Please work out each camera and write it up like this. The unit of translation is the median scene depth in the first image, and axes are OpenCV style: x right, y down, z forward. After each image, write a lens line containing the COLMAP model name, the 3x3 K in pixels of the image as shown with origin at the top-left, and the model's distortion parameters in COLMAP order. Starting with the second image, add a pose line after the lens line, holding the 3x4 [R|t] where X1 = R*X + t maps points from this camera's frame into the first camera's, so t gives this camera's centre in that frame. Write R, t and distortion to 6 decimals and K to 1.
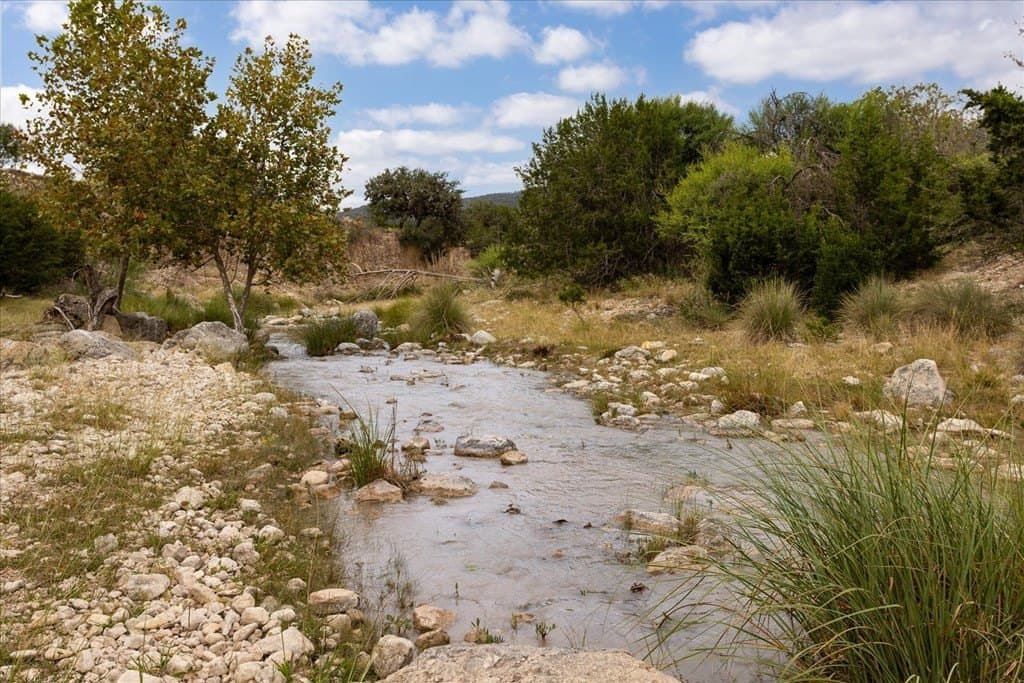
lens RADIAL K [[3478.3, 0, 512.0], [0, 3478.3, 341.5], [0, 0, 1]] dist [0.196750, -0.352072]
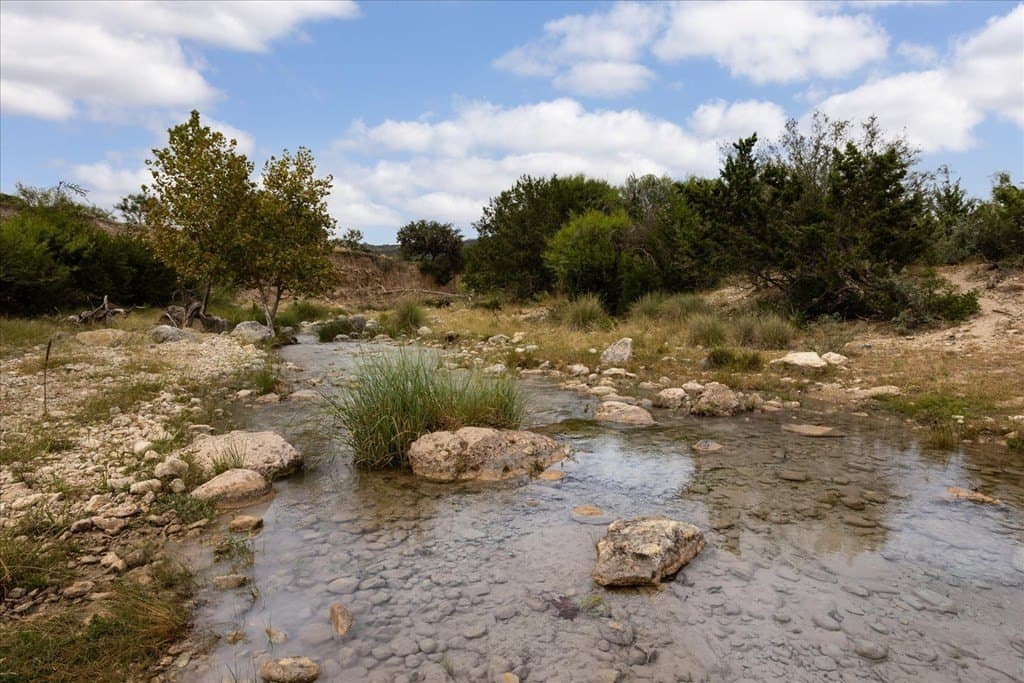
lens RADIAL K [[3478.3, 0, 512.0], [0, 3478.3, 341.5], [0, 0, 1]] dist [0.196750, -0.352072]
pose [[0.997166, -0.004039, -0.075130, 0.146612], [0.003546, 0.999971, -0.006701, 0.014090], [0.075155, 0.006416, 0.997151, -0.581293]]
